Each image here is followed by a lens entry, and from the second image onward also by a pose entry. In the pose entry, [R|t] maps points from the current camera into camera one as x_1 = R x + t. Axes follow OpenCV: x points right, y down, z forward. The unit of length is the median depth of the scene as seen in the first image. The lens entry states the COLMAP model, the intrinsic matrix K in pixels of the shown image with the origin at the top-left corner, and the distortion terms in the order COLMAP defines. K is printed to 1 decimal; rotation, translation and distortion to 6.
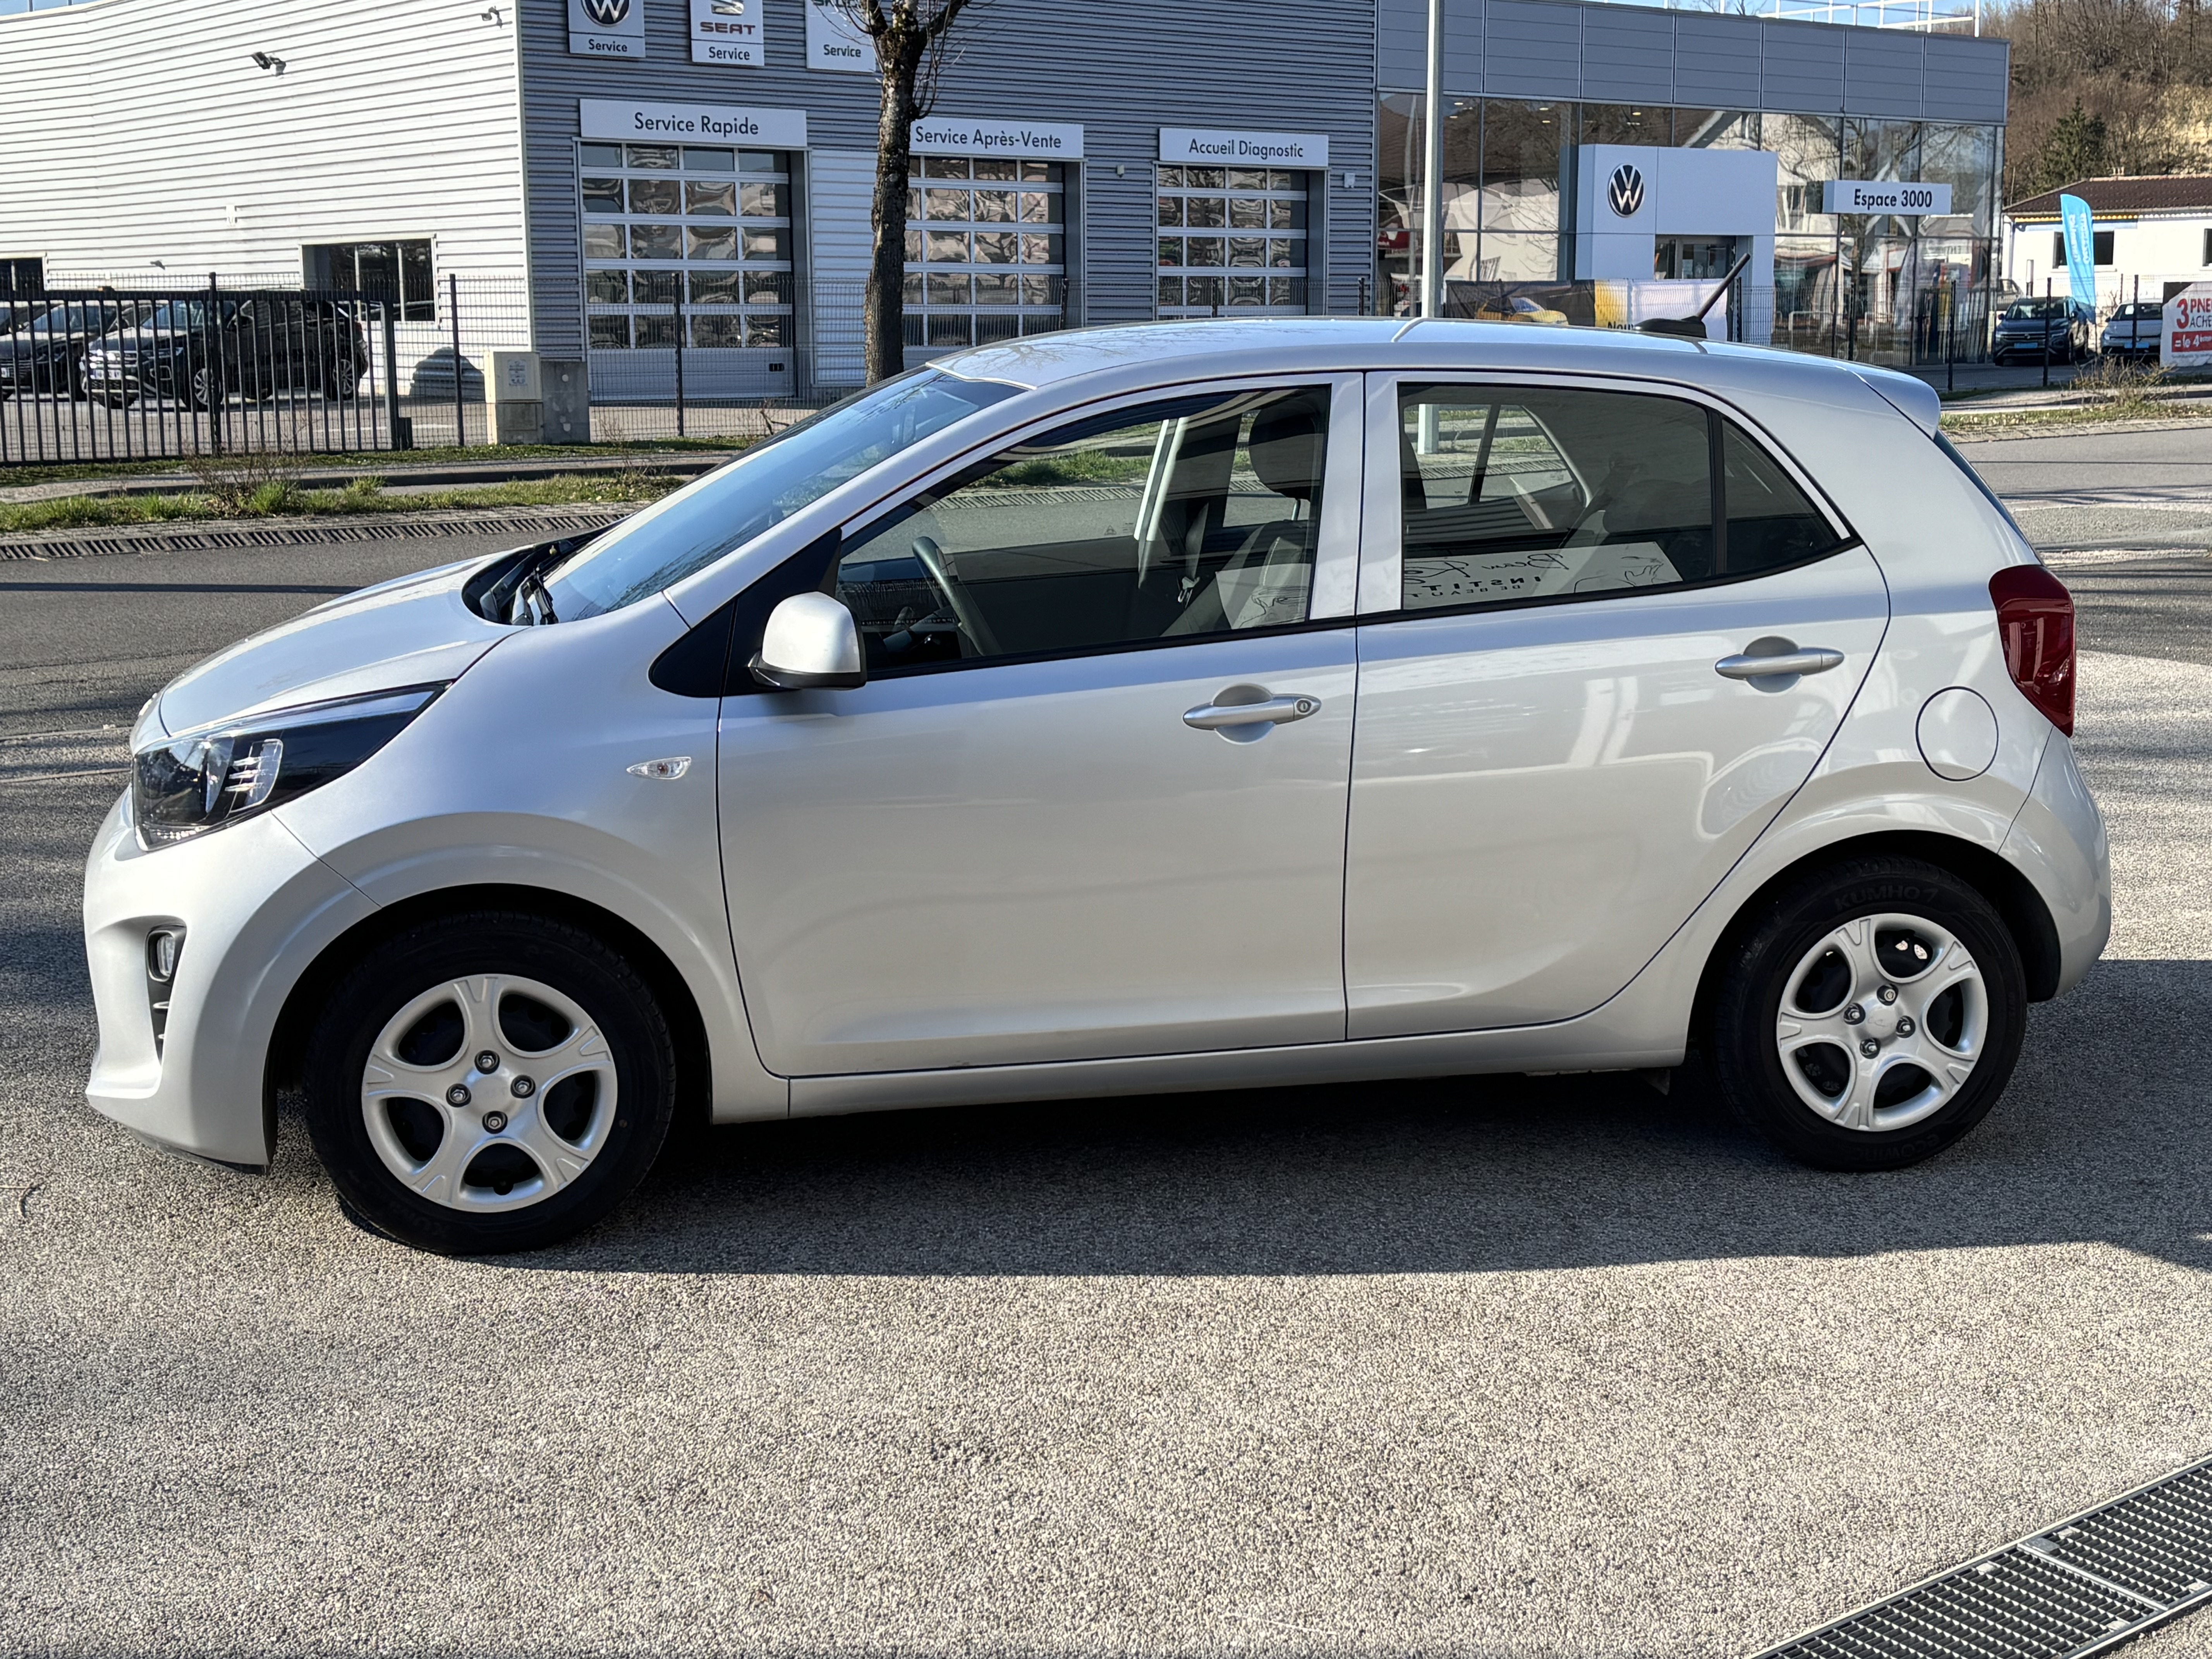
lens RADIAL K [[2860.0, 0, 1106.0], [0, 2860.0, 829.5], [0, 0, 1]] dist [0.164957, -0.452647]
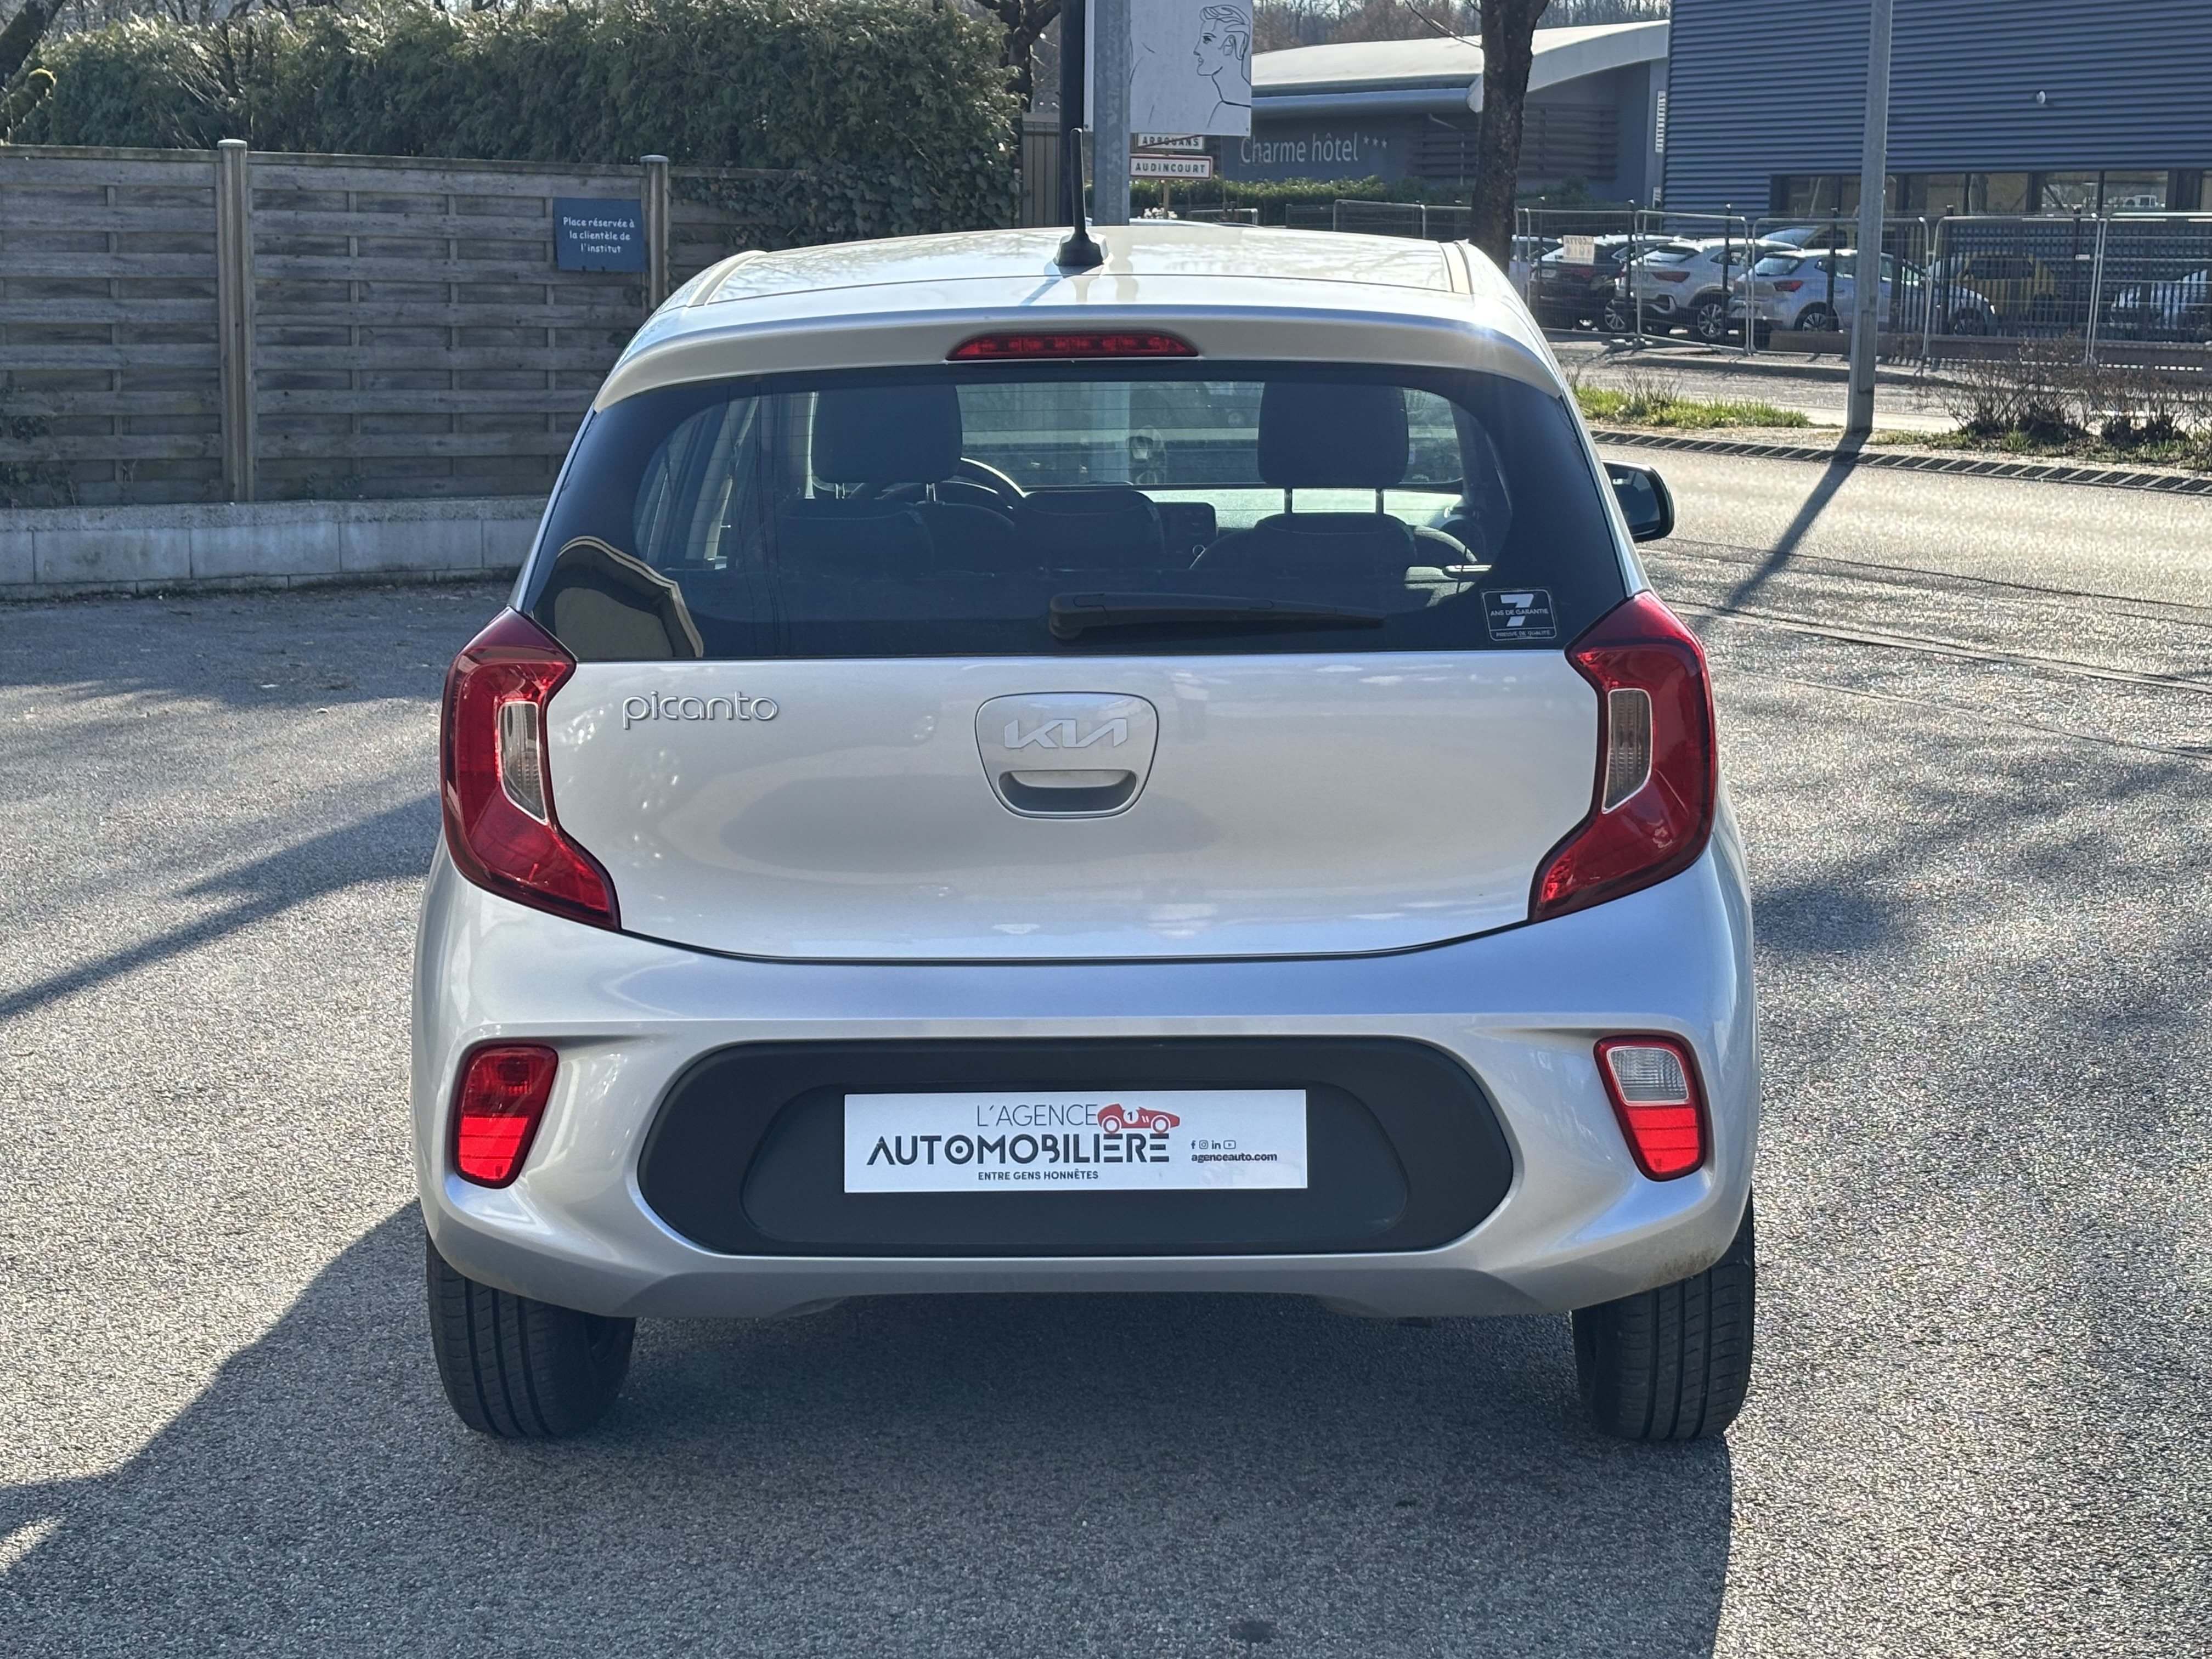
lens RADIAL K [[3570.0, 0, 1106.0], [0, 3570.0, 829.5], [0, 0, 1]] dist [0.213839, -0.795855]
pose [[-0.229594, 0.154938, -0.960875, 1.102829], [-0.179855, 0.963491, 0.198335, -0.233193], [0.956524, 0.218355, -0.193346, 1.336469]]
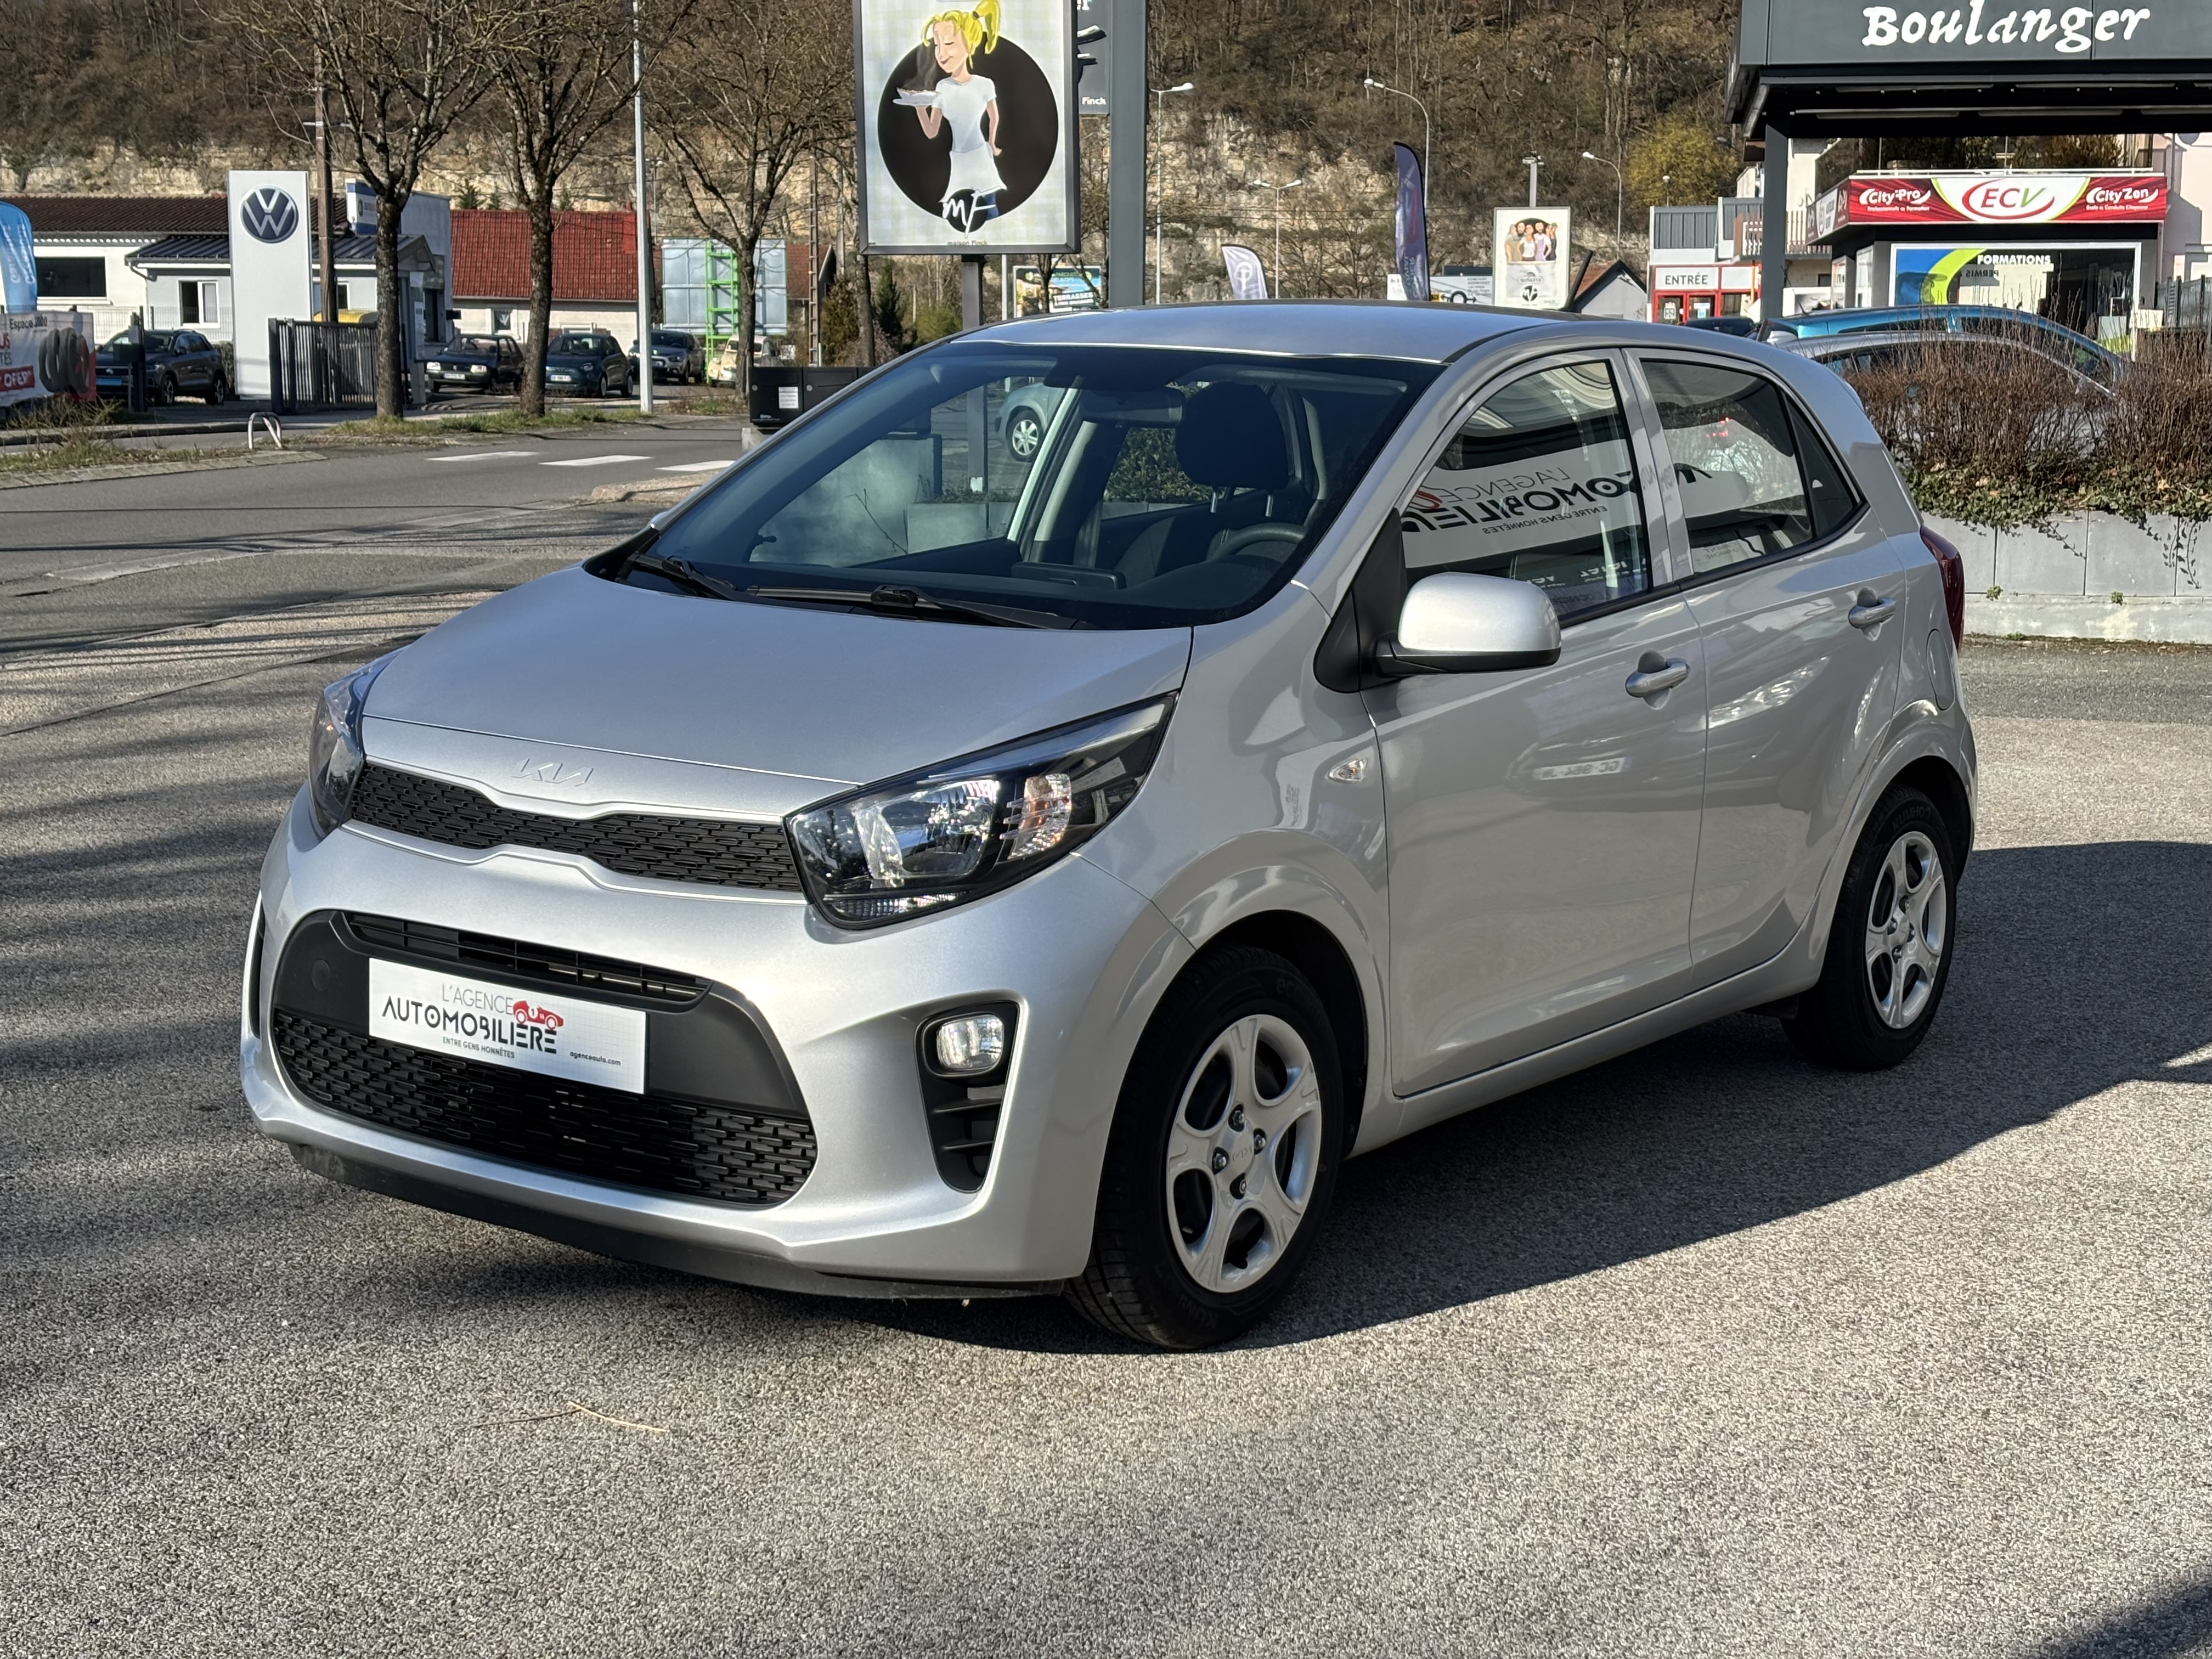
lens RADIAL K [[3308.3, 0, 1106.0], [0, 3308.3, 829.5], [0, 0, 1]] dist [0.241042, -0.926379]
pose [[0.731156, -0.089702, 0.676287, -0.860216], [0.114067, 0.993437, 0.008447, -0.019155], [-0.672606, 0.070966, 0.736590, 0.252877]]
